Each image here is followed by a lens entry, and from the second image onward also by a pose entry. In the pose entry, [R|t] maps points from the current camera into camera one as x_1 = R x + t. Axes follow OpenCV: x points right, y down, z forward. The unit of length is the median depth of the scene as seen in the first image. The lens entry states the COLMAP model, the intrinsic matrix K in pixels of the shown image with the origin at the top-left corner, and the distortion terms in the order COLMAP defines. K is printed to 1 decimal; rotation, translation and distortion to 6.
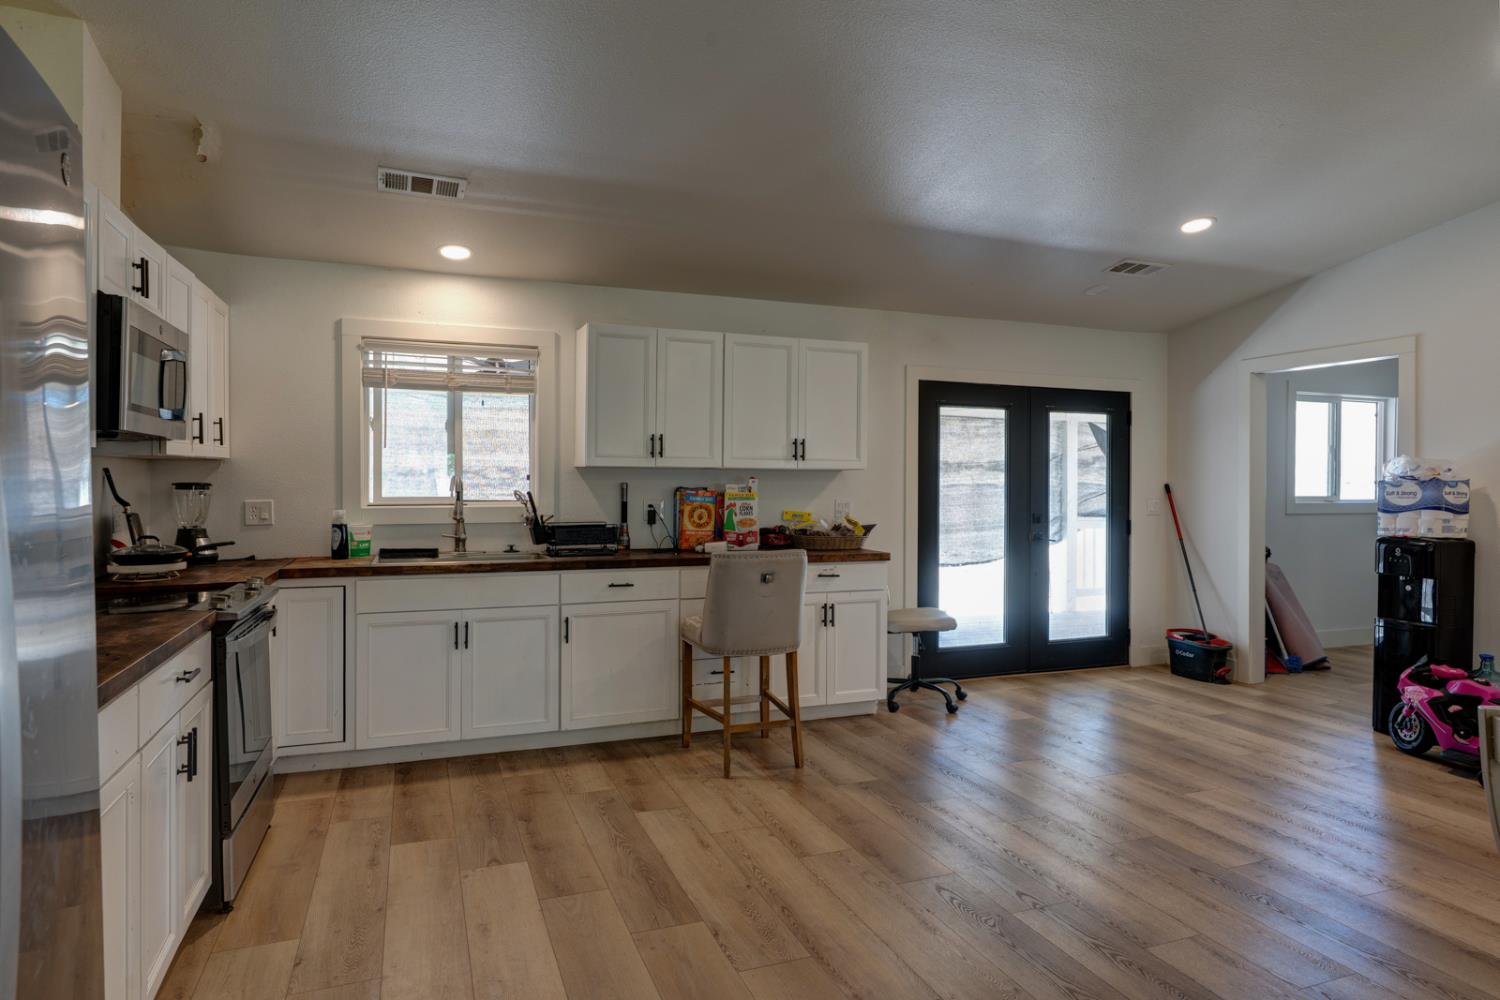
lens RADIAL K [[894.7, 0, 748.6], [0, 894.7, 490.5], [0, 0, 1]] dist [0.001088, 0.002576]
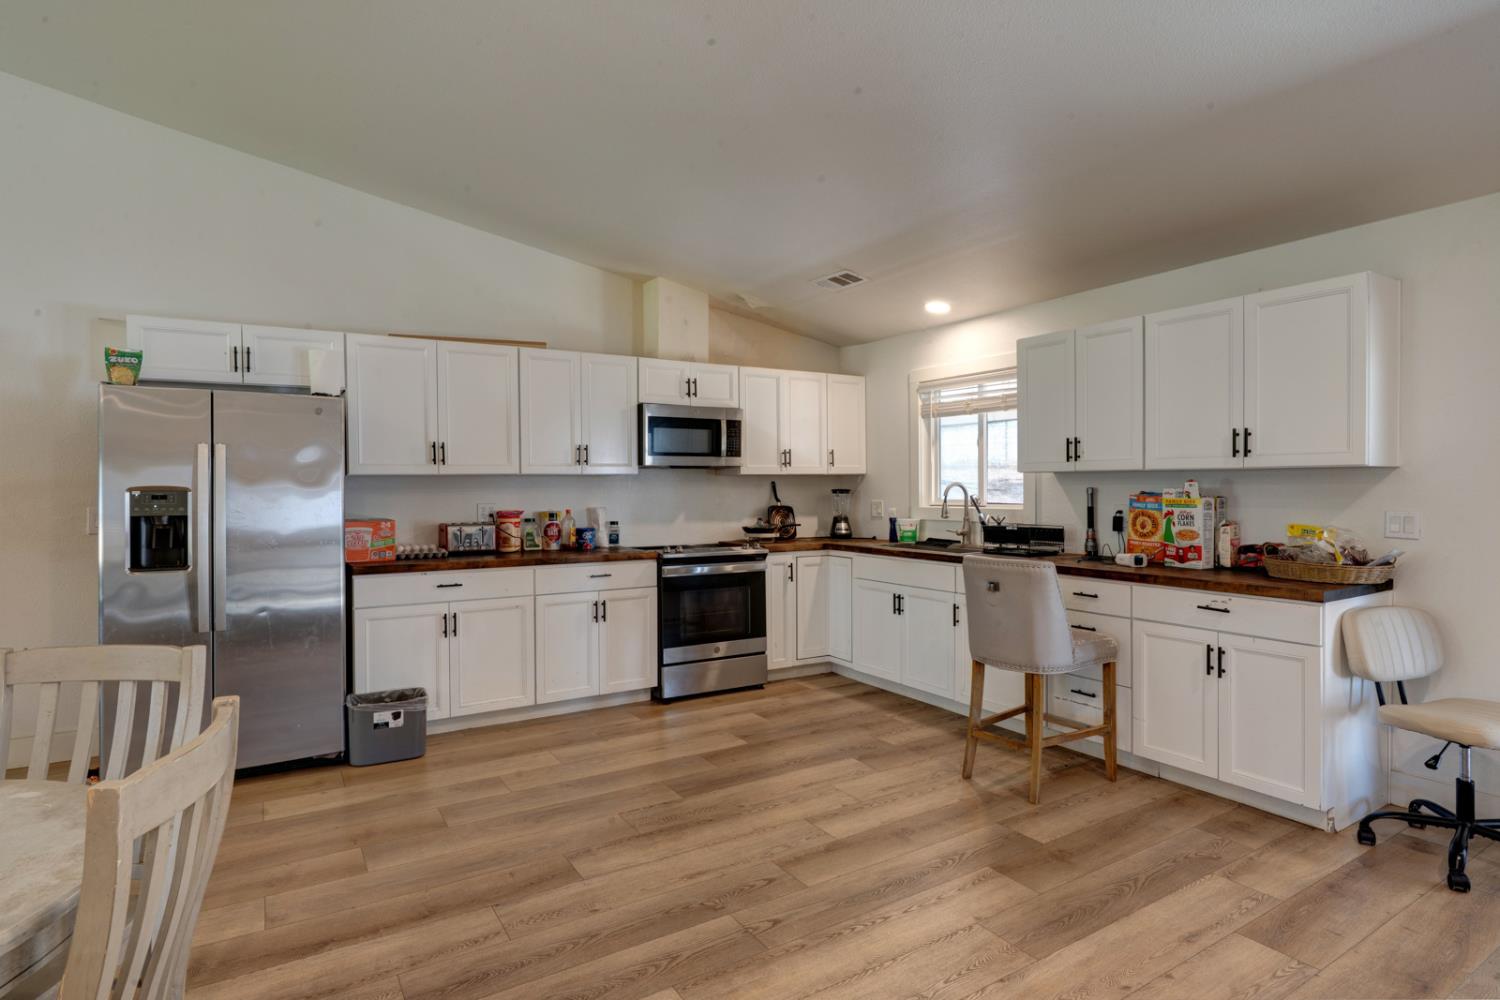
lens RADIAL K [[787.1, 0, 753.8], [0, 787.1, 496.1], [0, 0, 1]] dist [0.002195, -0.000066]
pose [[0.190324, 0.005105, -0.981708, 0.688597], [-0.005933, 0.999974, 0.004050, -0.000435], [0.981703, 0.005053, 0.190349, 0.505577]]
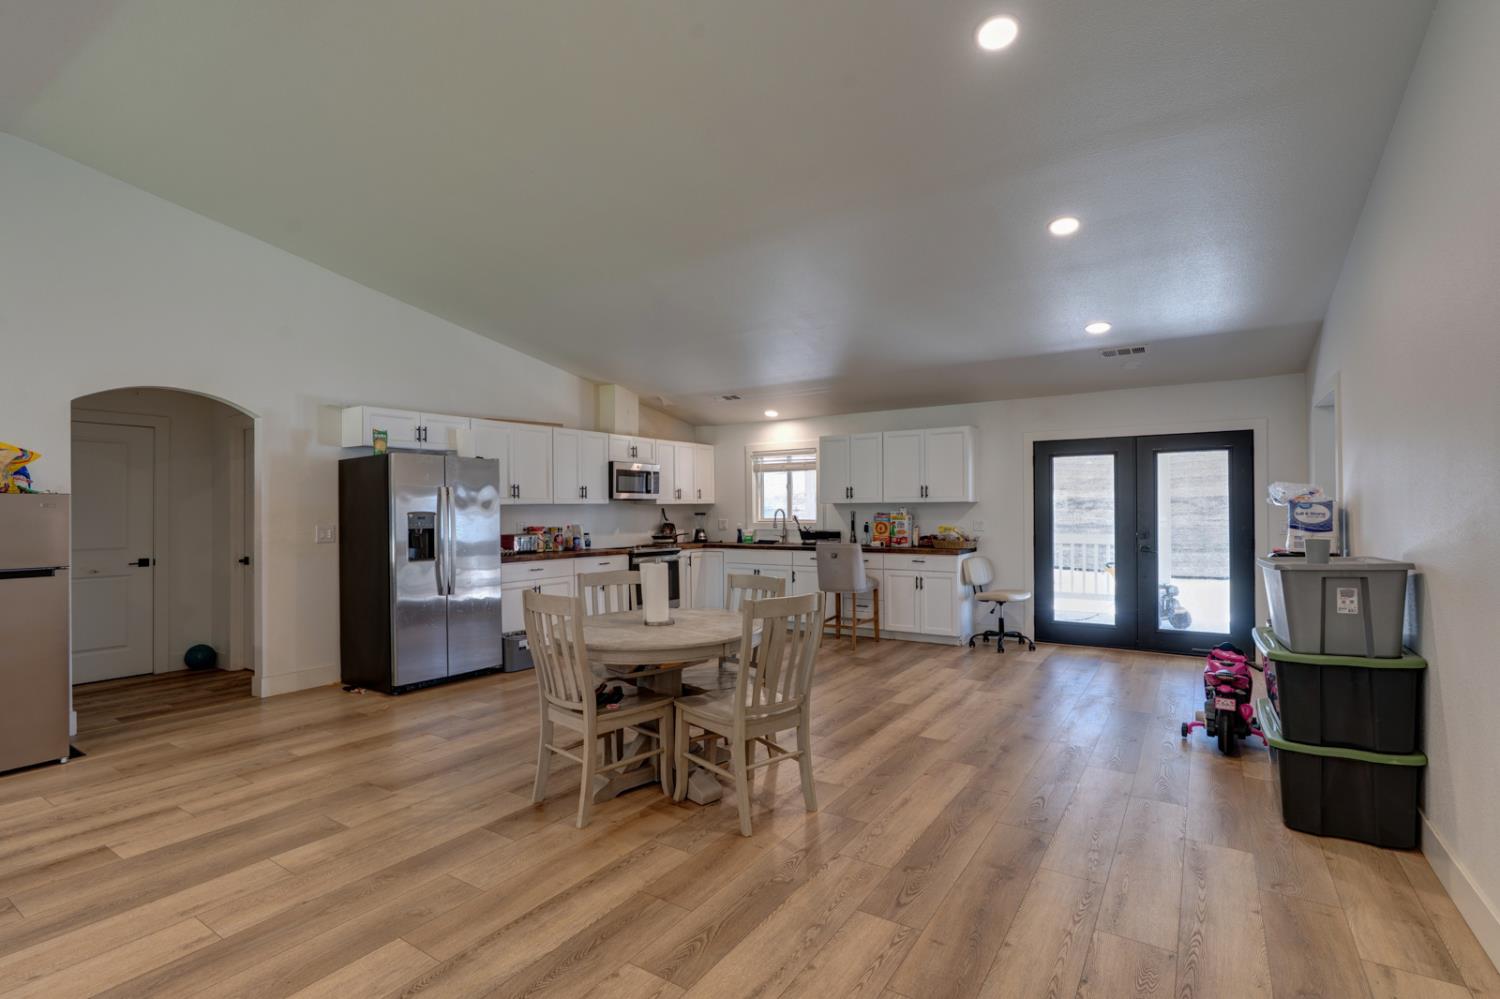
lens RADIAL K [[696.6, 0, 746.8], [0, 696.6, 511.2], [0, 0, 1]] dist [-0.007457, 0.004048]
pose [[0.577720, -0.008996, -0.816185, 1.072254], [0.001209, 0.999948, -0.010165, 0.008010], [0.816234, 0.004886, 0.577701, -0.103476]]
